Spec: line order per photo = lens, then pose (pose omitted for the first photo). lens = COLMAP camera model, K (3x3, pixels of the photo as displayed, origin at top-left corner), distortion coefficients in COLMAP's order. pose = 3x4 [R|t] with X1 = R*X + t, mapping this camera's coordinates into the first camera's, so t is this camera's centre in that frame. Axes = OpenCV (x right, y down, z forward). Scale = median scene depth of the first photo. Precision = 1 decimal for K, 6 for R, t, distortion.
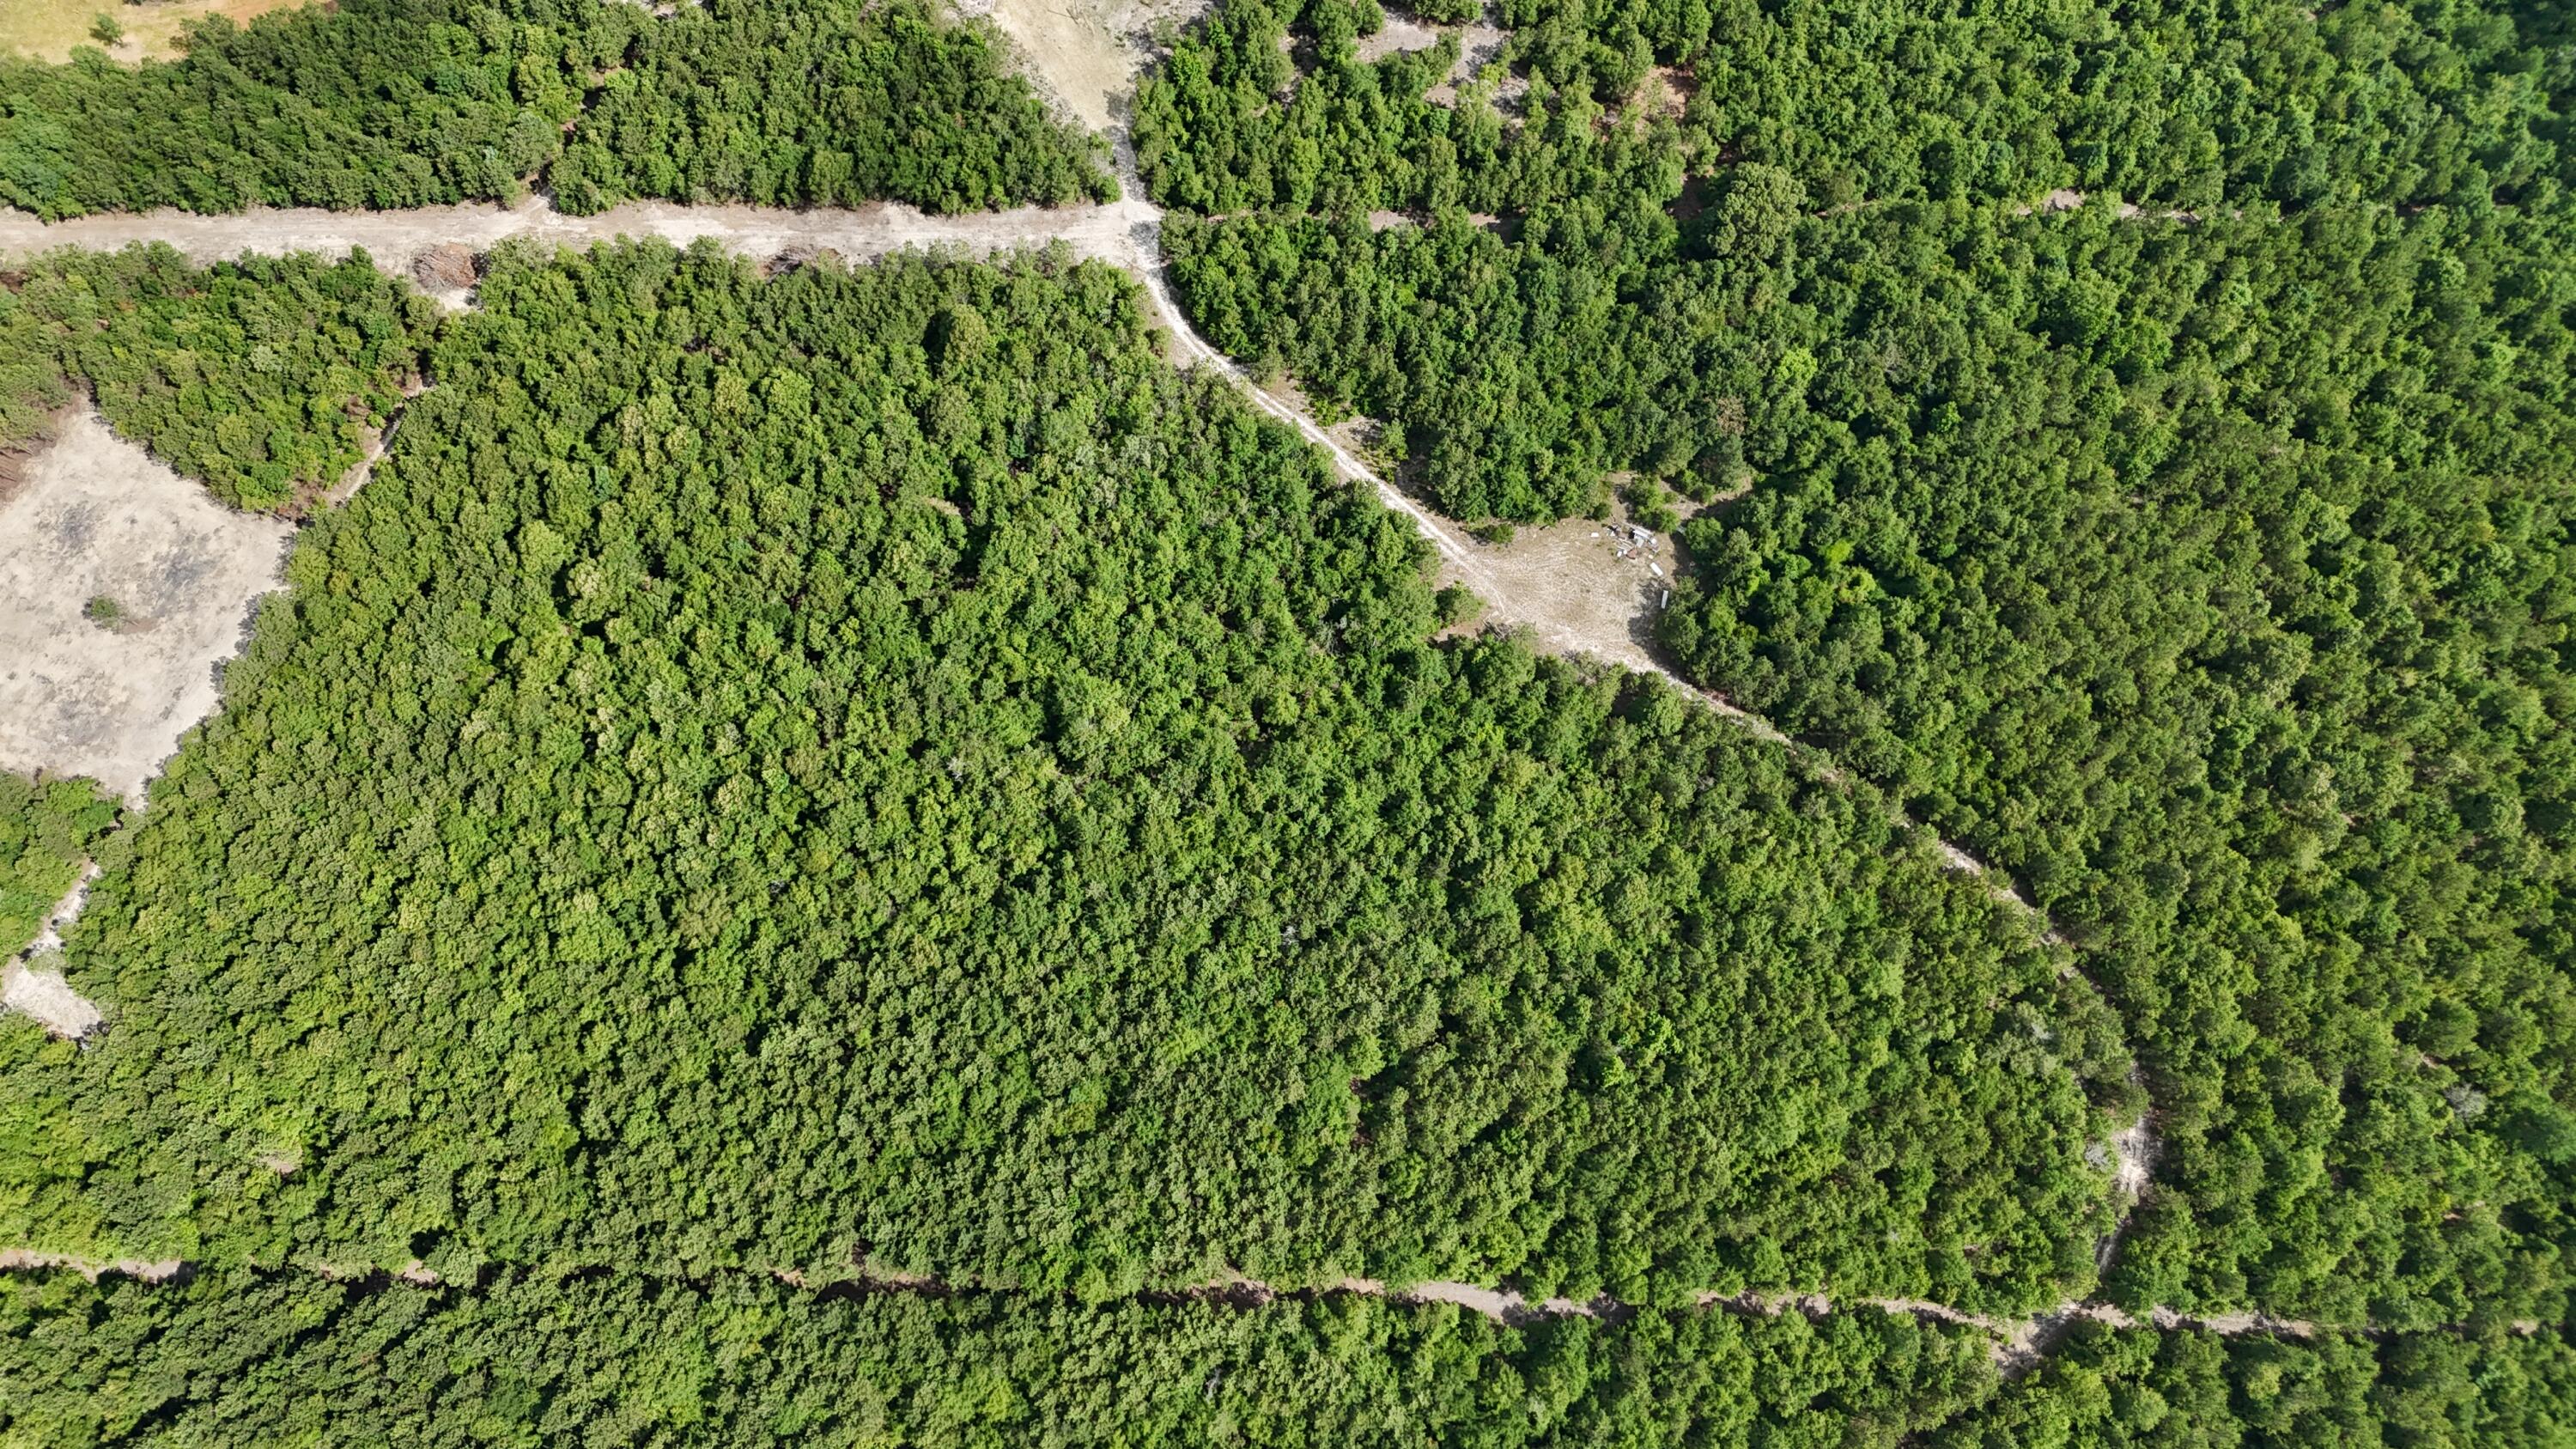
lens RADIAL K [[1896.6, 0, 1289.9], [0, 1896.6, 725.3], [0, 0, 1]] dist [0.068653, -0.063690]
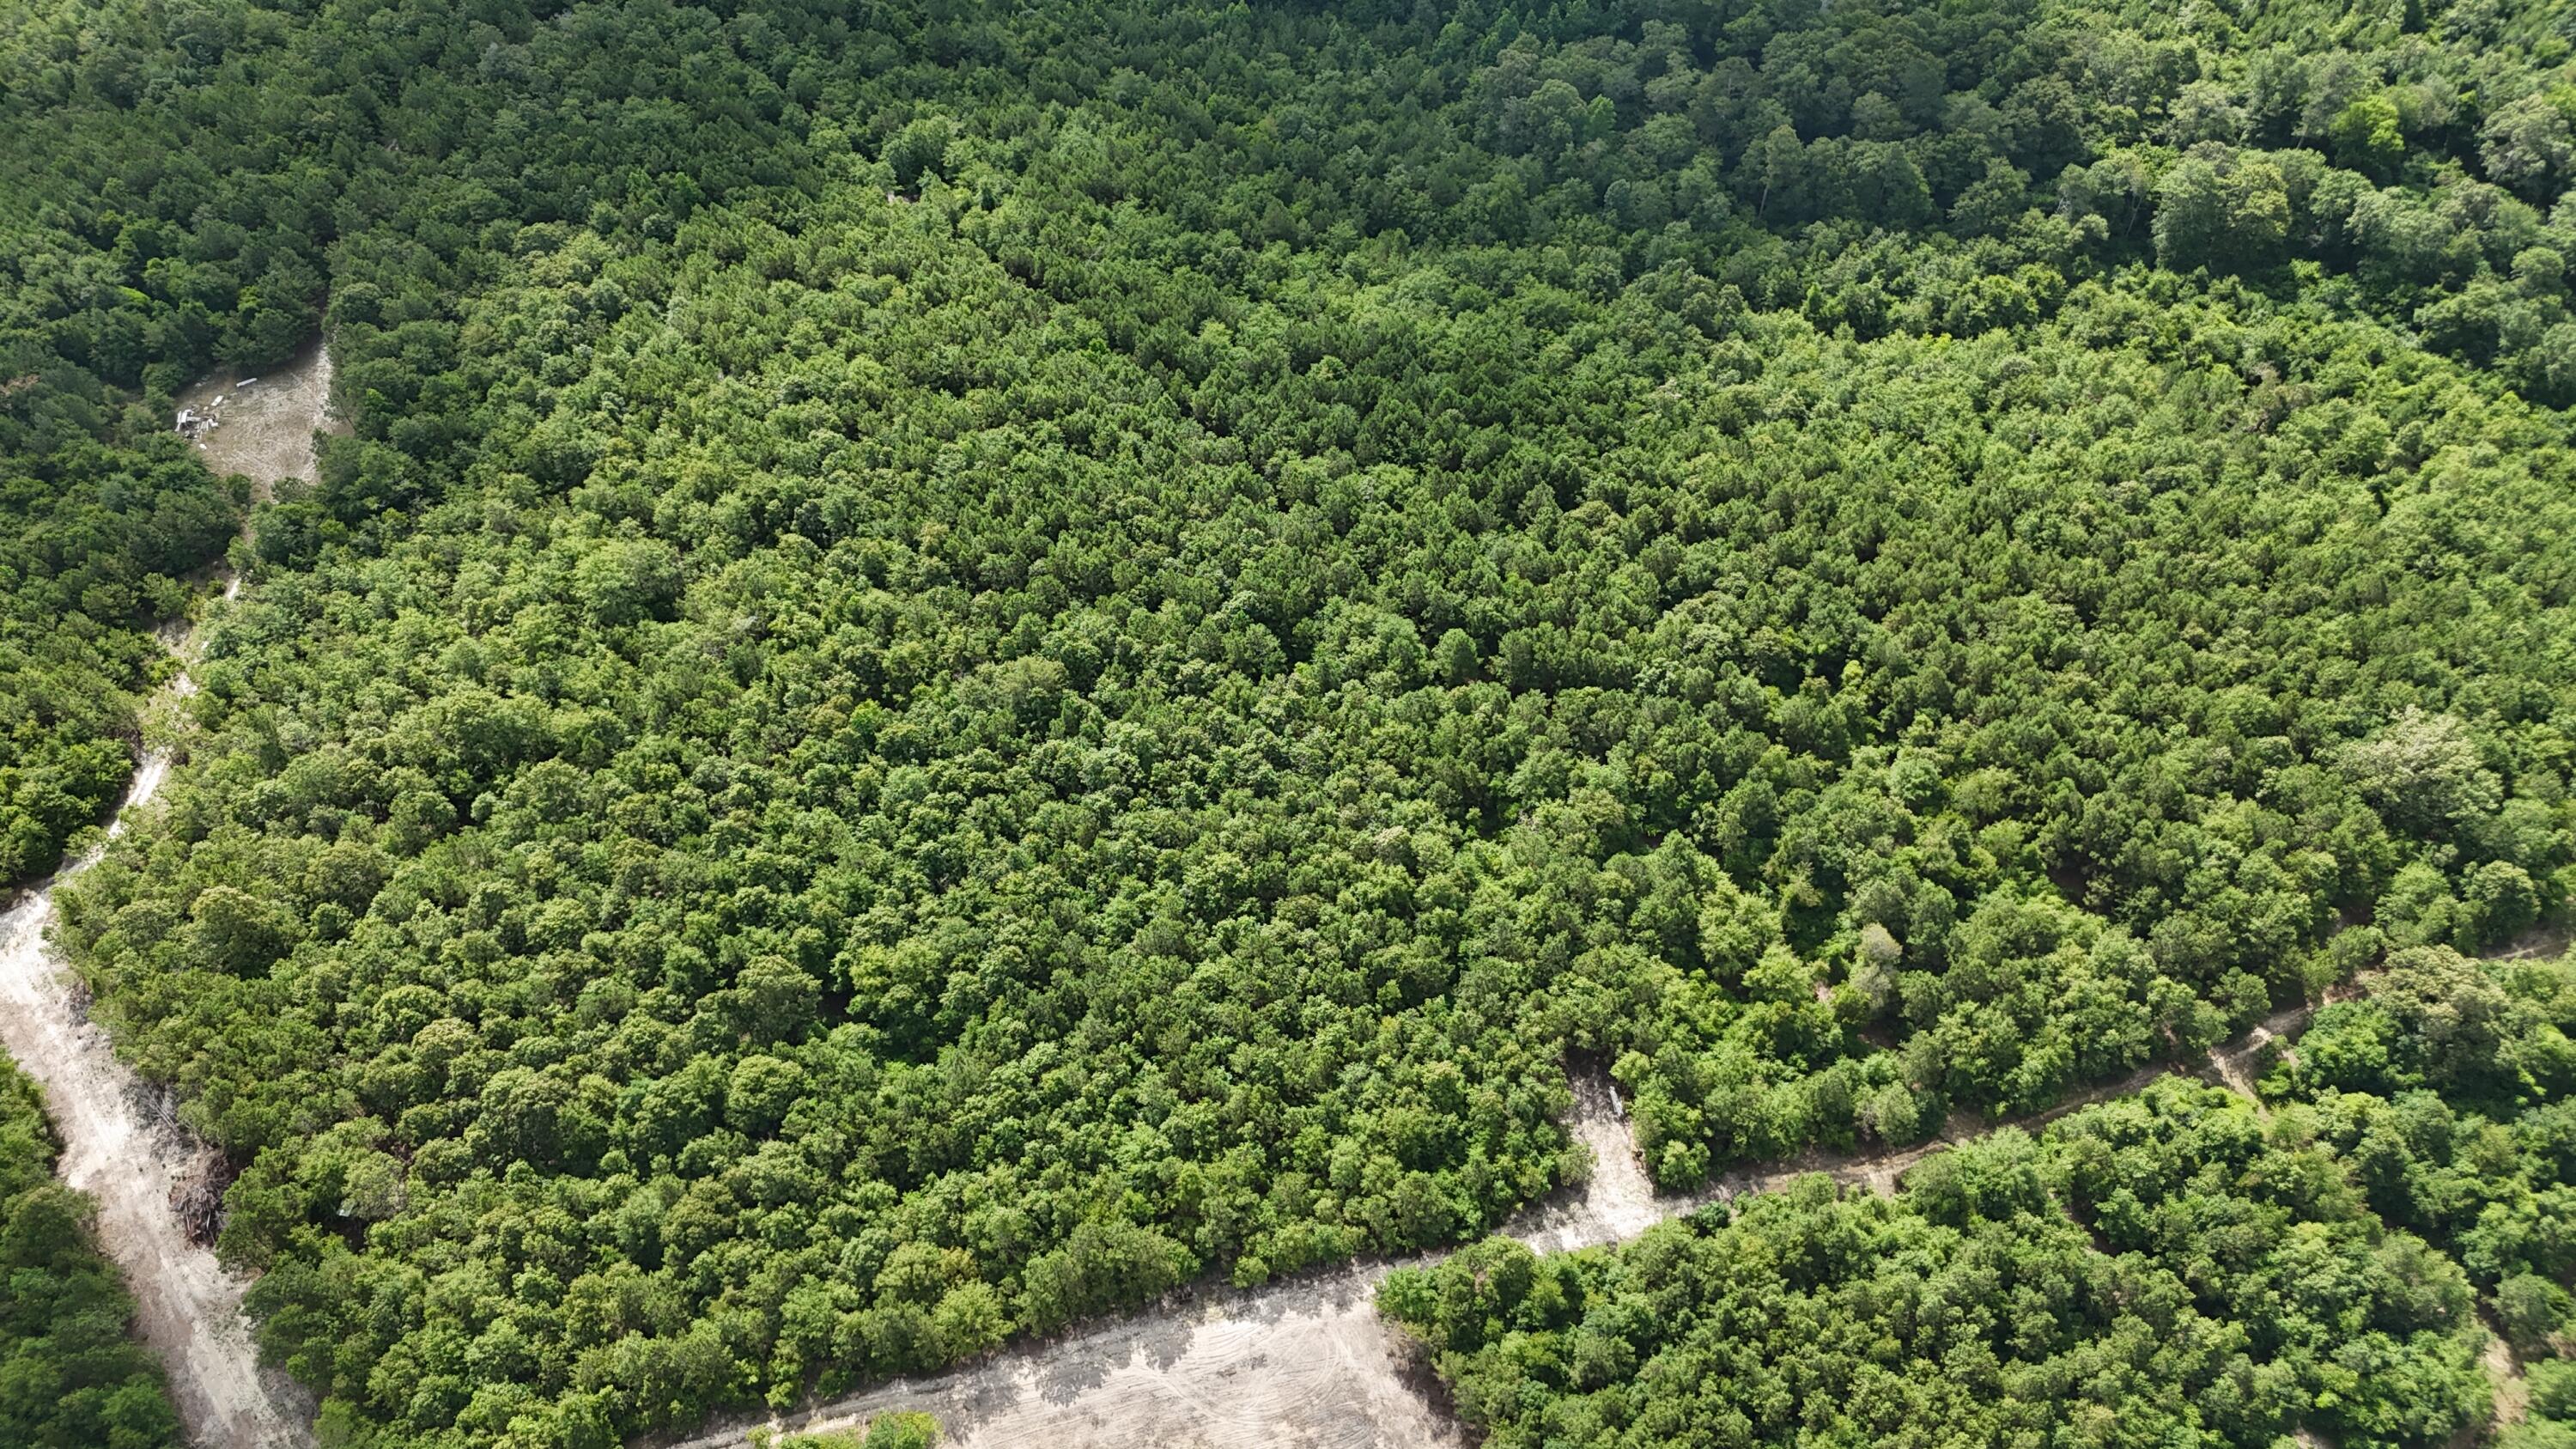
lens RADIAL K [[1896.6, 0, 1289.4], [0, 1896.6, 724.0], [0, 0, 1]] dist [0.068653, -0.063690]
pose [[-0.645182, -0.584466, 0.492077, -0.816588], [0.741763, -0.324816, 0.586755, -0.334156], [-0.183104, 0.743569, 0.643101, 0.400295]]
